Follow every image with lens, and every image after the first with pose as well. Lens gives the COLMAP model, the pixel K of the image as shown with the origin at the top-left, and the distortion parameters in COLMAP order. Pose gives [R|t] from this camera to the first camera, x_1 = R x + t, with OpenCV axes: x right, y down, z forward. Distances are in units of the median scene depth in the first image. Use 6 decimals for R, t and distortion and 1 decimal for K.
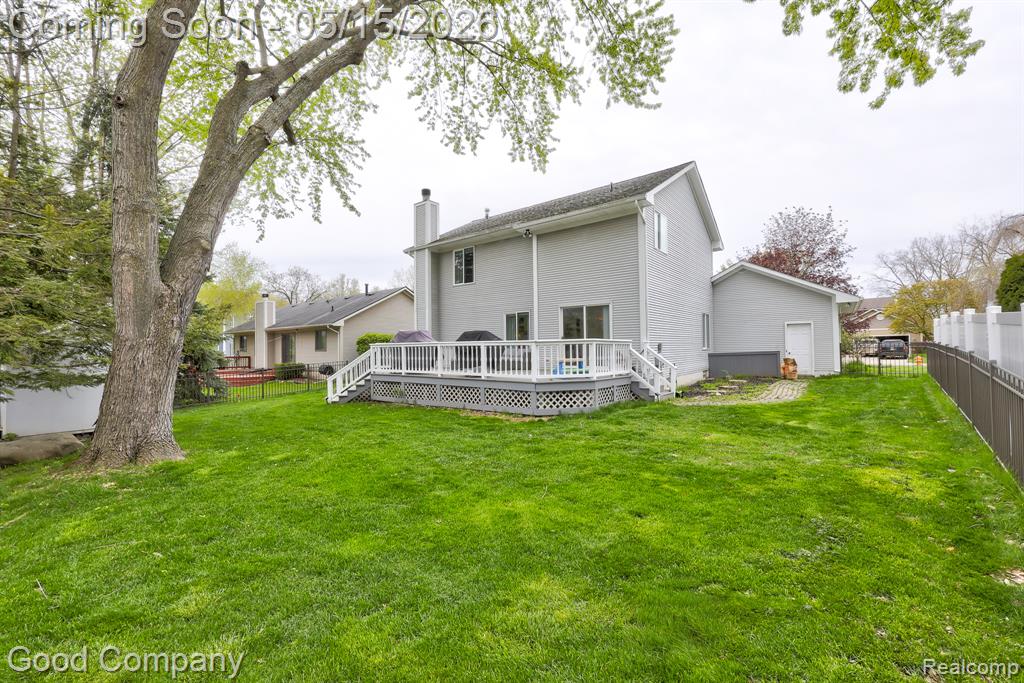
lens RADIAL K [[402.4, 0, 512.0], [0, 402.4, 341.5], [0, 0, 1]] dist [-0.001210, -0.000004]
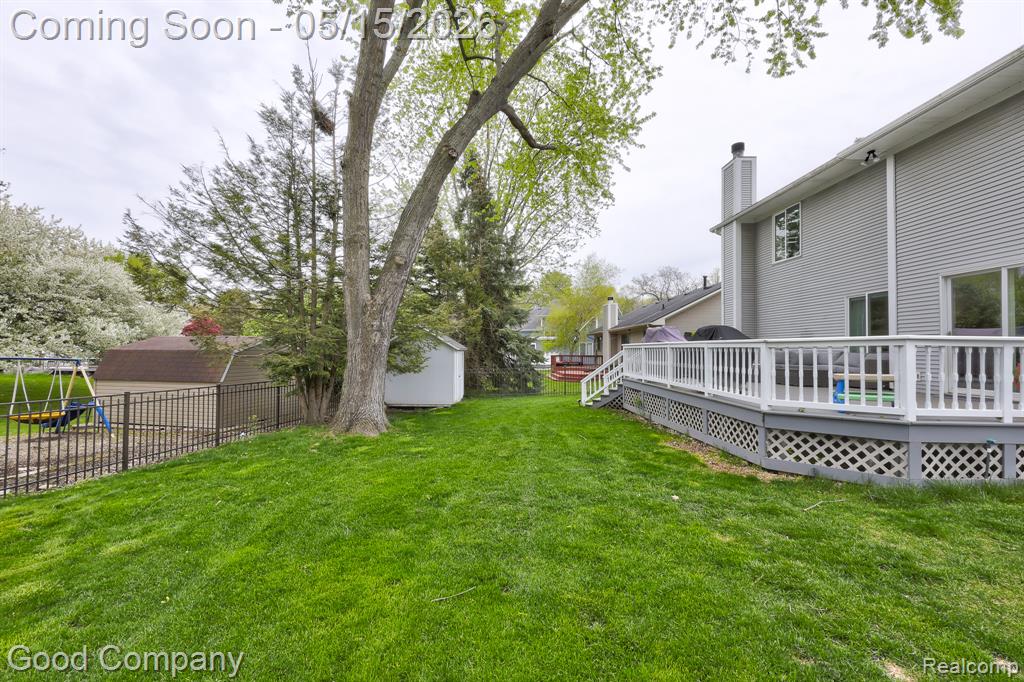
lens RADIAL K [[424.3, 0, 512.0], [0, 424.3, 341.0], [0, 0, 1]] dist [0.003252, 0.000104]
pose [[0.632272, -0.001295, -0.774746, 0.209218], [-0.000506, 0.999998, -0.002084, 0.000960], [0.774747, 0.001710, 0.632270, 0.225329]]
